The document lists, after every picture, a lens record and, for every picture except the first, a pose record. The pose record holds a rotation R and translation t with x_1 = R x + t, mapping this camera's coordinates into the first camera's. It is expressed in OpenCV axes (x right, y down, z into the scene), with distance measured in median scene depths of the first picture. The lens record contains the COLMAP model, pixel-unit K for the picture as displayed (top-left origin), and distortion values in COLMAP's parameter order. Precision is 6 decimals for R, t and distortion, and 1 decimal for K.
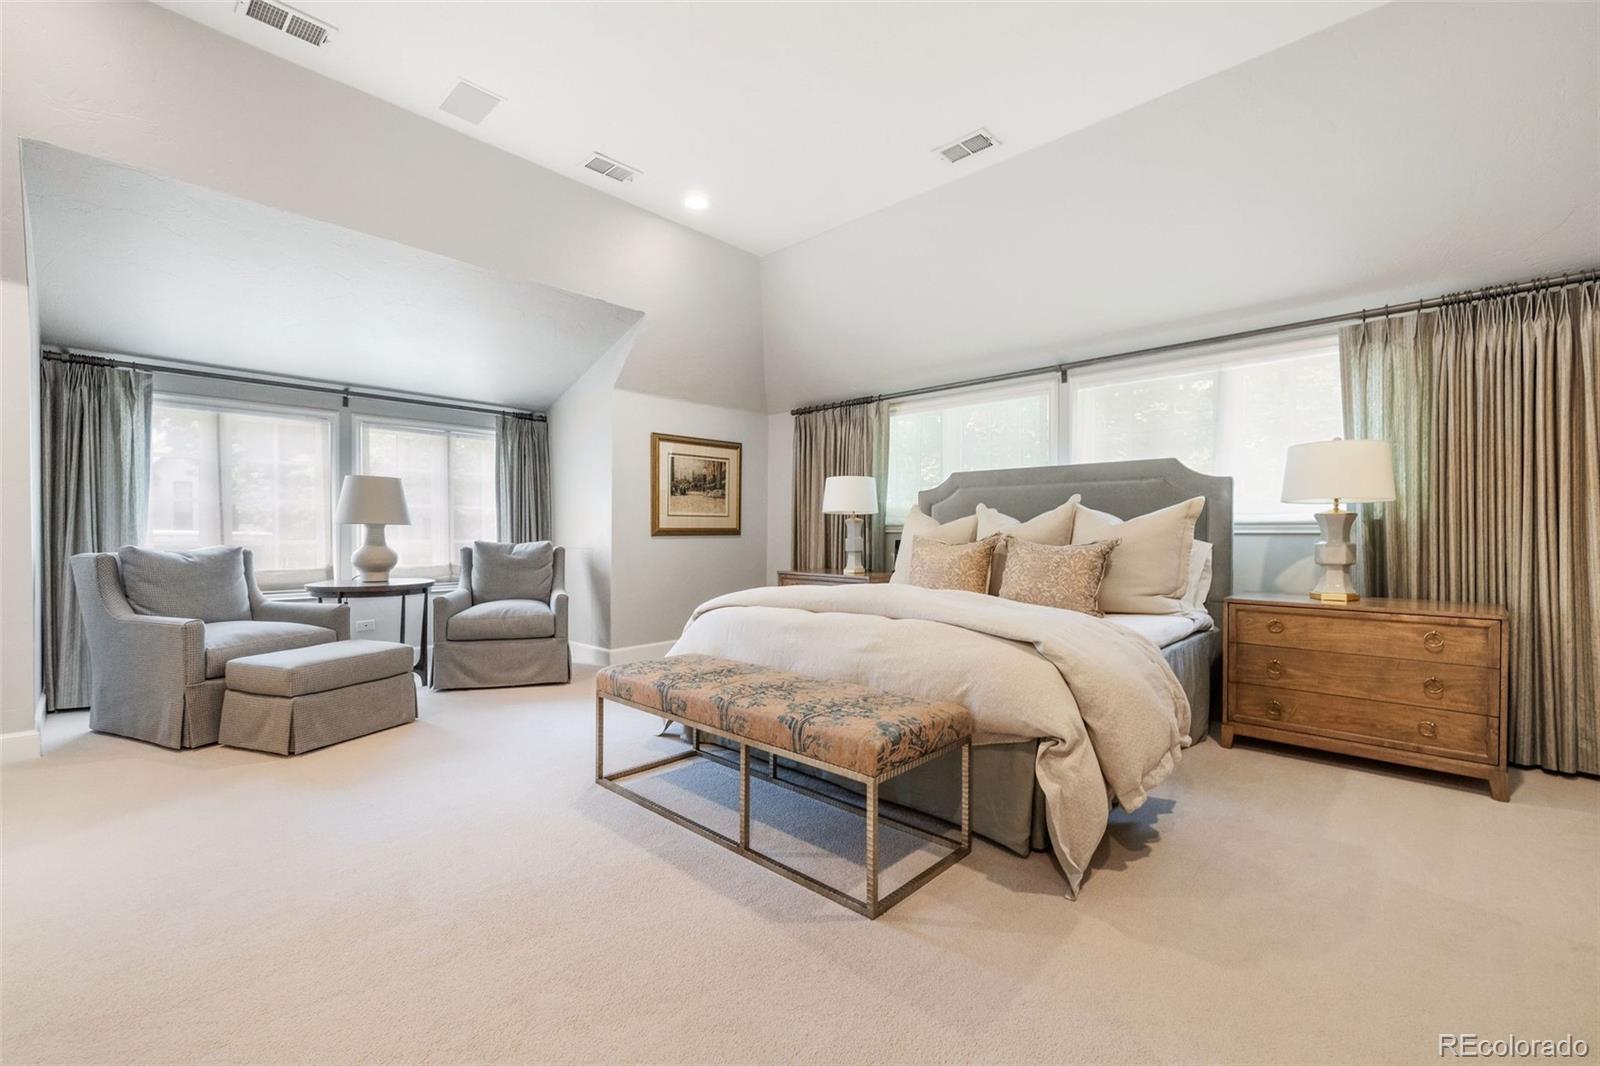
lens RADIAL K [[670.8, 0, 800.7], [0, 670.8, 532.0], [0, 0, 1]] dist [-0.000059, 0.000598]
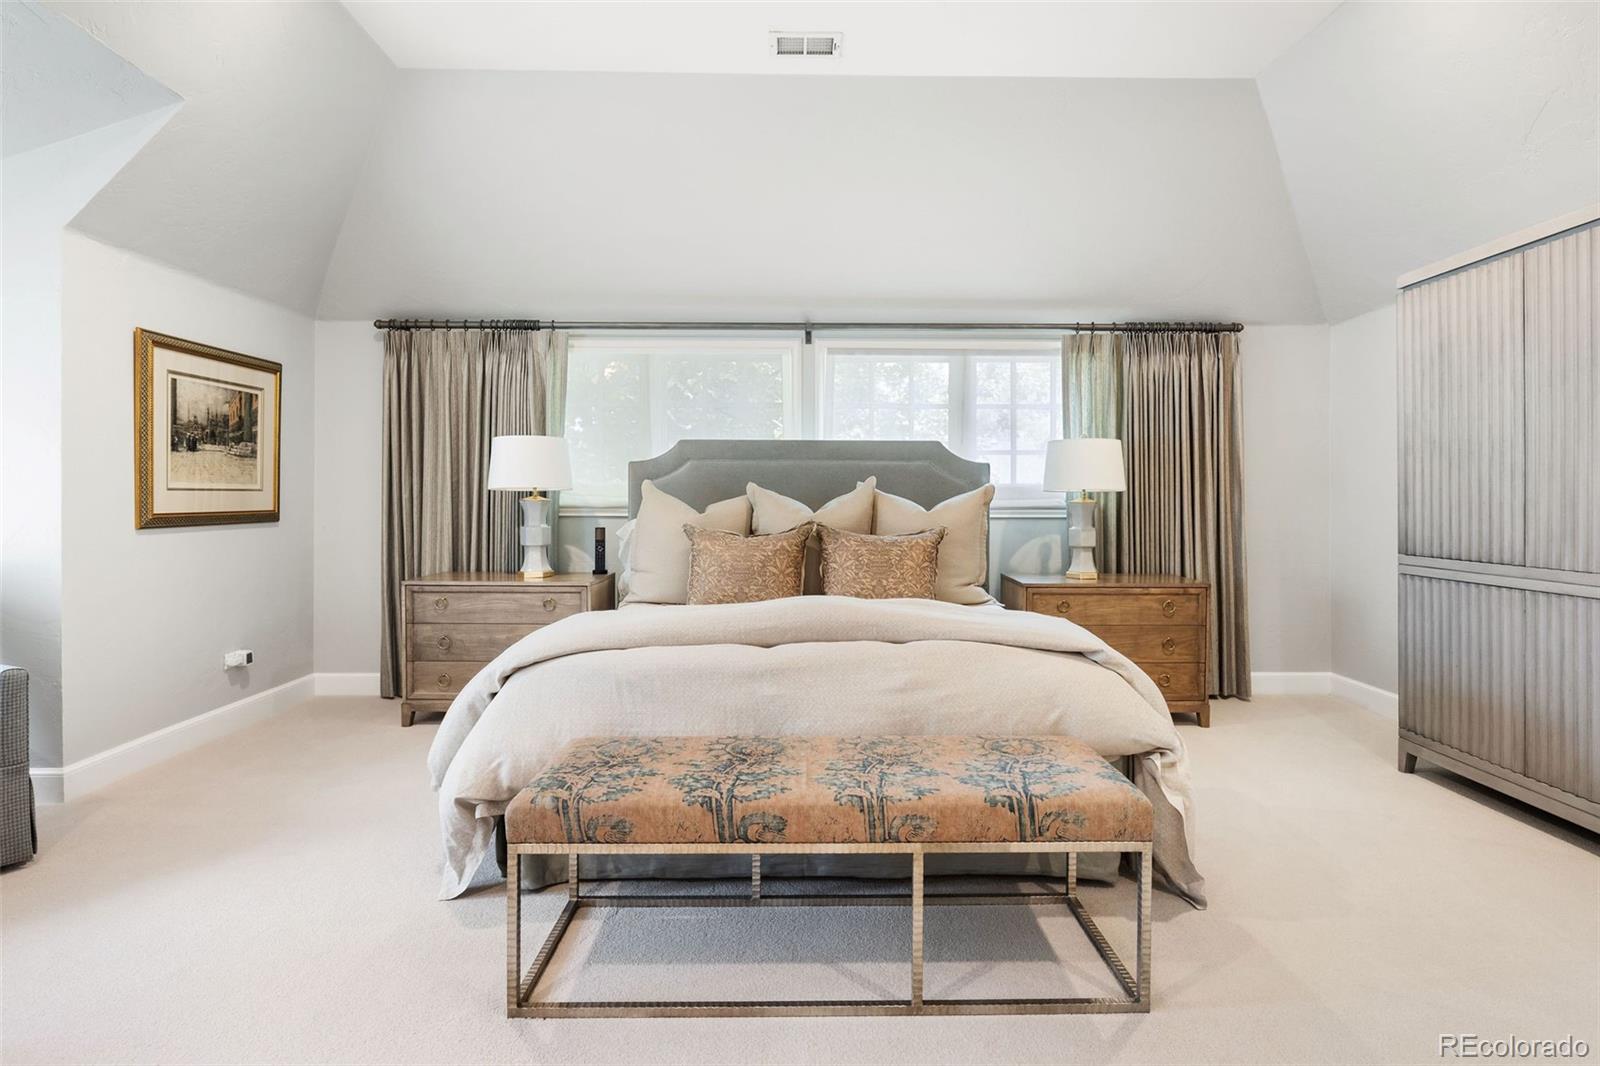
lens RADIAL K [[841.1, 0, 793.7], [0, 841.1, 500.1], [0, 0, 1]] dist [-0.000044, 0.003007]
pose [[0.716583, -0.001732, 0.697500, -0.457970], [-0.001783, 0.999989, 0.004315, -0.029793], [-0.697499, -0.004335, 0.716572, 0.275791]]
